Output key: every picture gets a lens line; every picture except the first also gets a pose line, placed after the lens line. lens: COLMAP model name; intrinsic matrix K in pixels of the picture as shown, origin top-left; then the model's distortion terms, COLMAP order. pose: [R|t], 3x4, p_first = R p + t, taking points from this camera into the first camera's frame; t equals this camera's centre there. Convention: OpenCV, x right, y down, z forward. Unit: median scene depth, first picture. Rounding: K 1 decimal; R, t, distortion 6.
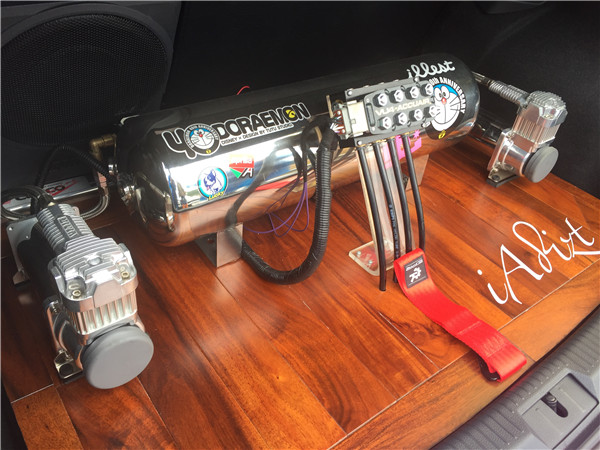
lens RADIAL K [[513.7, 0, 303.9], [0, 513.7, 222.9], [0, 0, 1]] dist [0.096289, -0.134866]
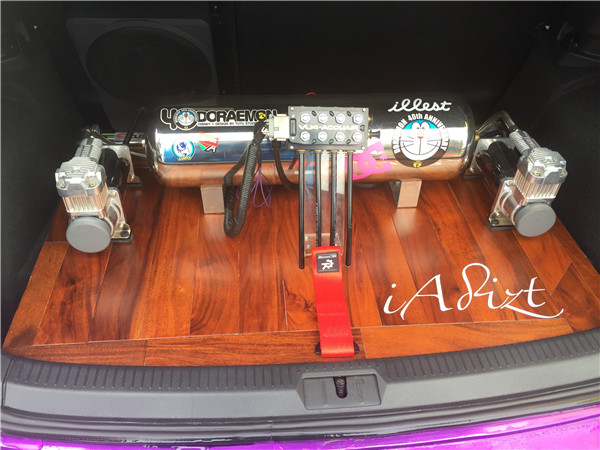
lens RADIAL K [[513.7, 0, 303.9], [0, 513.7, 222.9], [0, 0, 1]] dist [0.096289, -0.134866]
pose [[0.846091, 0.287888, -0.448610, 0.774055], [-0.287076, 0.955230, 0.071570, -0.074313], [0.449131, 0.068230, 0.890857, -0.136042]]
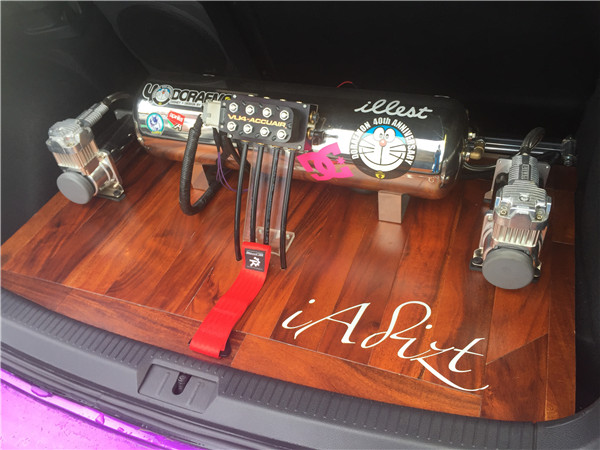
lens RADIAL K [[513.7, 0, 303.9], [0, 513.7, 222.9], [0, 0, 1]] dist [0.096289, -0.134866]
pose [[0.517334, 0.453485, -0.725753, 1.223612], [-0.404866, 0.876841, 0.259294, -0.370516], [0.753956, 0.159691, 0.637220, 0.358702]]
